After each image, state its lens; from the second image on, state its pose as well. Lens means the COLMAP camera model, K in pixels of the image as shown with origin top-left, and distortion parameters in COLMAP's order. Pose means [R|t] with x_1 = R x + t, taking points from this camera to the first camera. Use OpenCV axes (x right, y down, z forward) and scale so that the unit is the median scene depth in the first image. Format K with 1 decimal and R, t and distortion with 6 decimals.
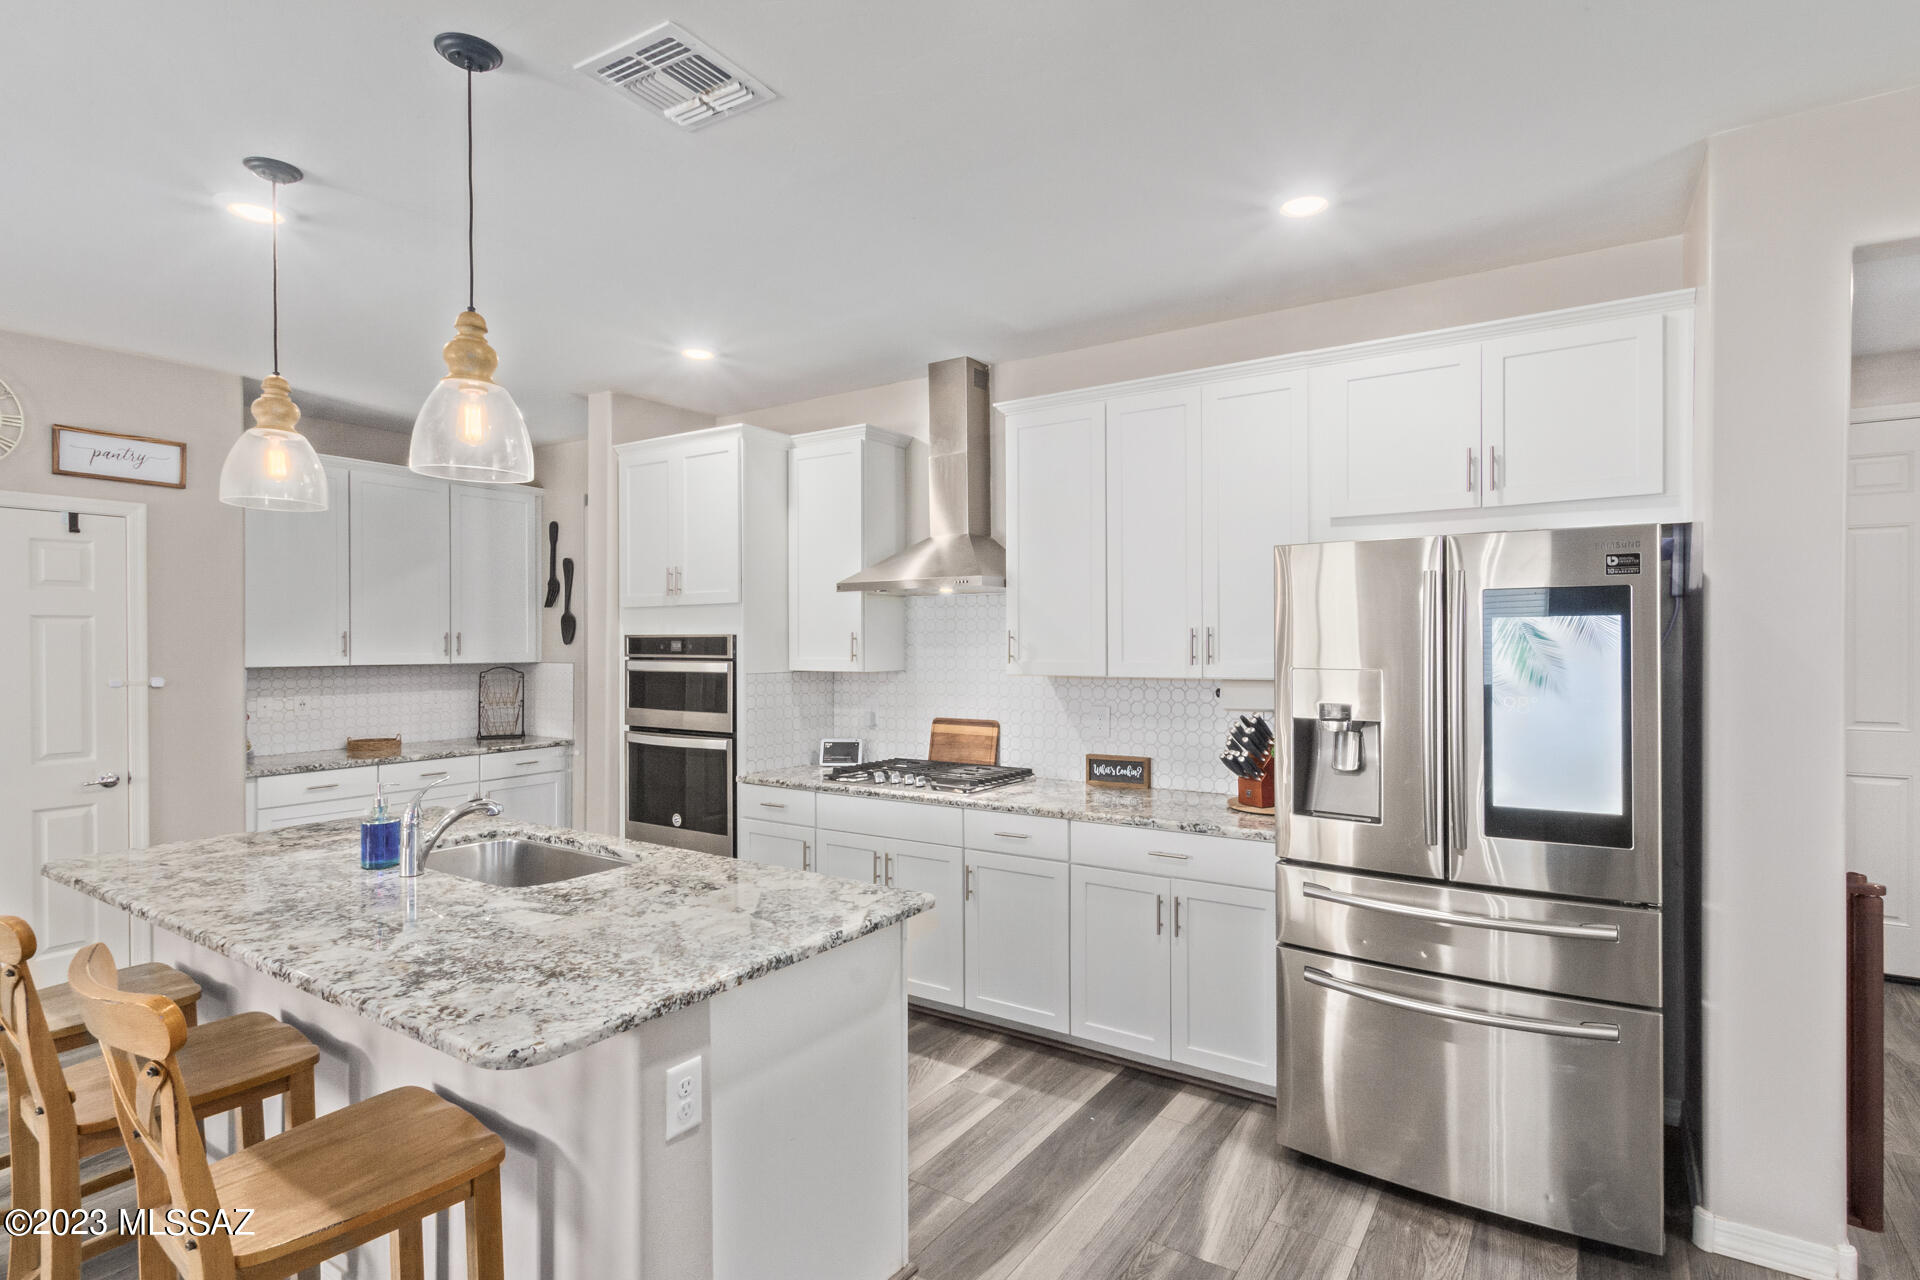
lens RADIAL K [[952.2, 0, 965.7], [0, 952.2, 634.0], [0, 0, 1]] dist [0.015061, 0.000053]
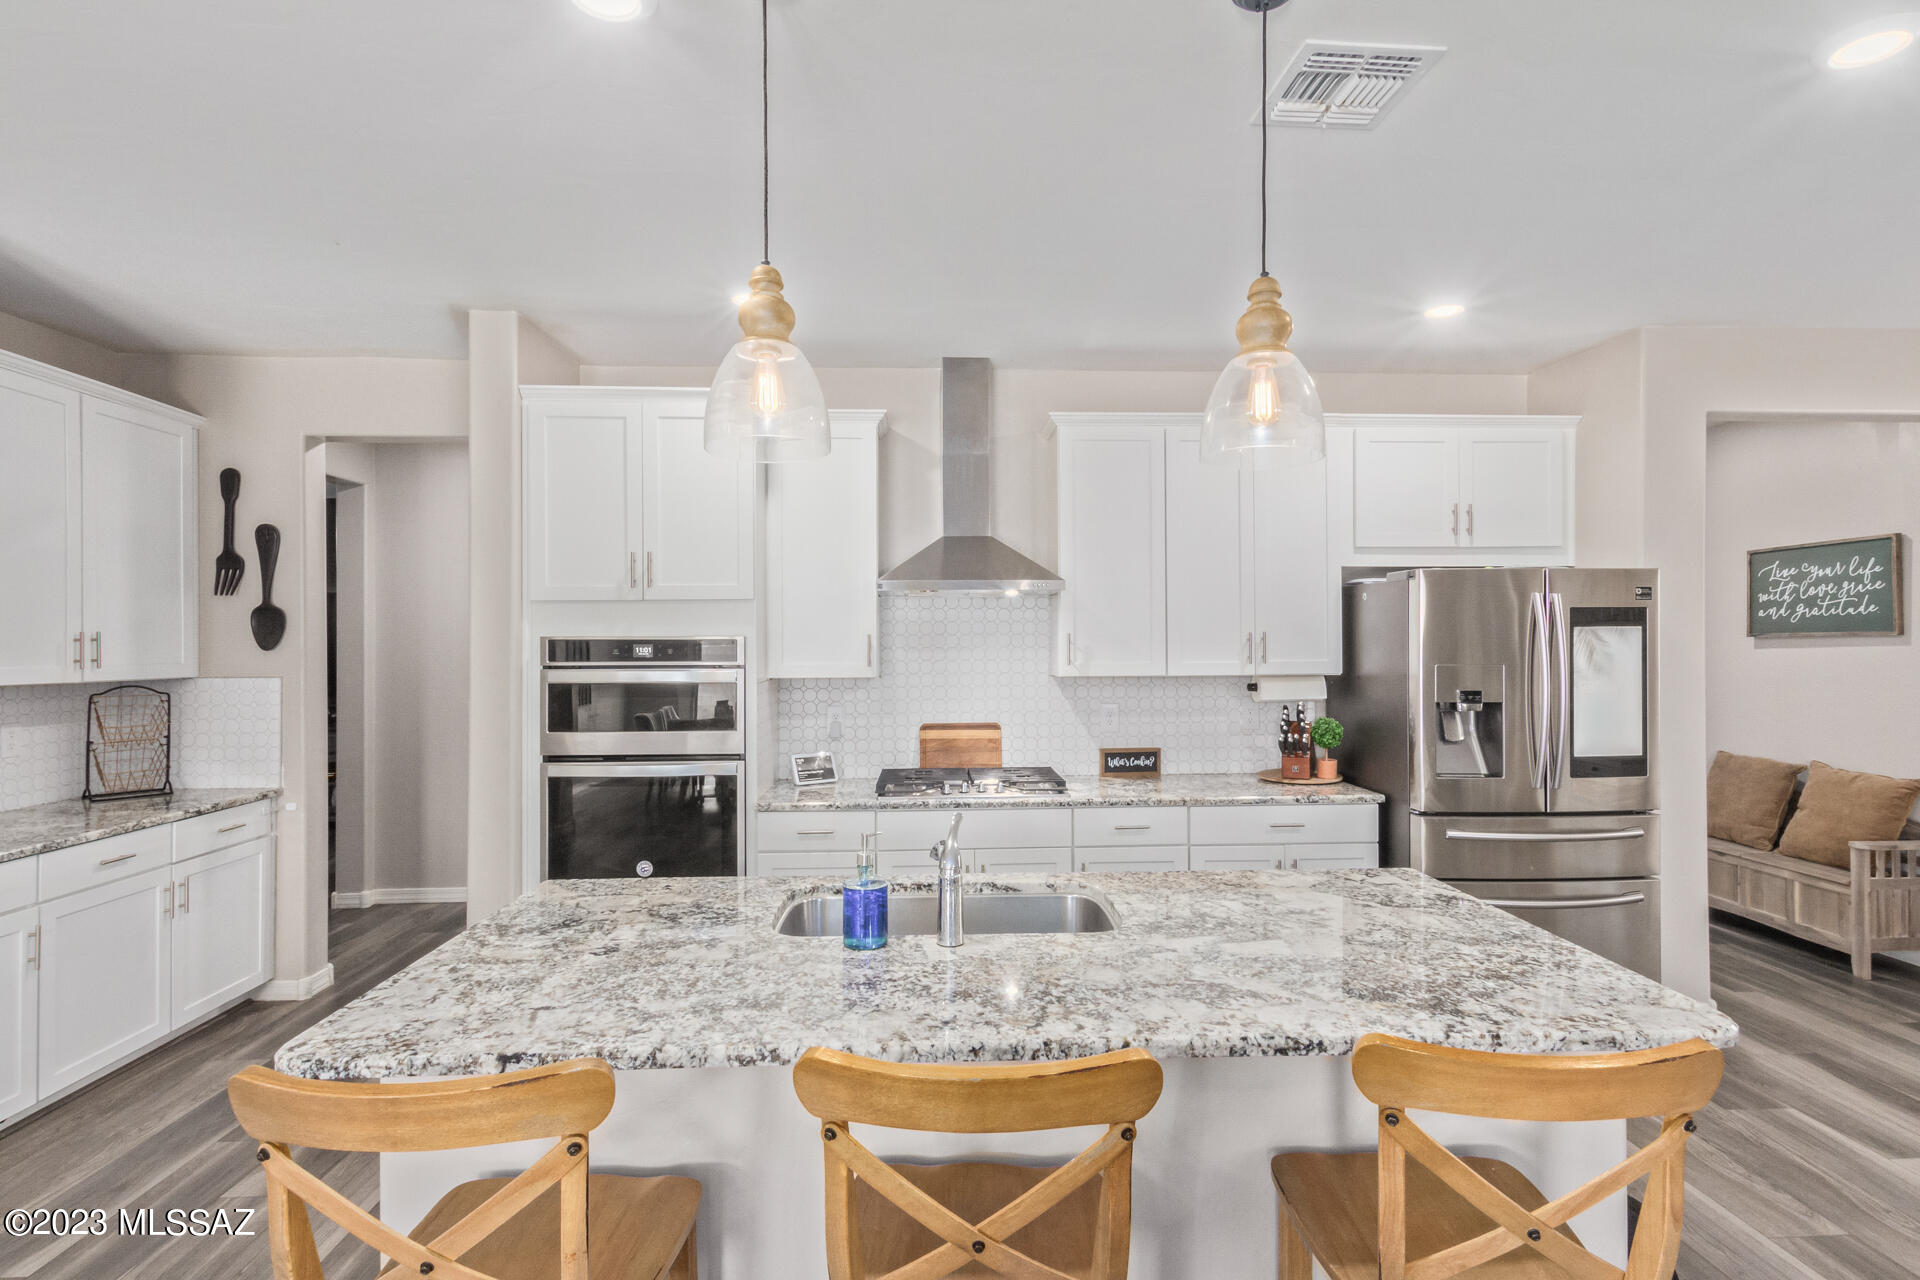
lens RADIAL K [[952.2, 0, 965.7], [0, 952.2, 634.0], [0, 0, 1]] dist [0.015061, 0.000053]
pose [[0.808295, 0.004181, 0.588762, -0.616421], [-0.002569, 0.999990, -0.003573, 0.000680], [-0.588772, 0.001376, 0.808298, 0.216241]]
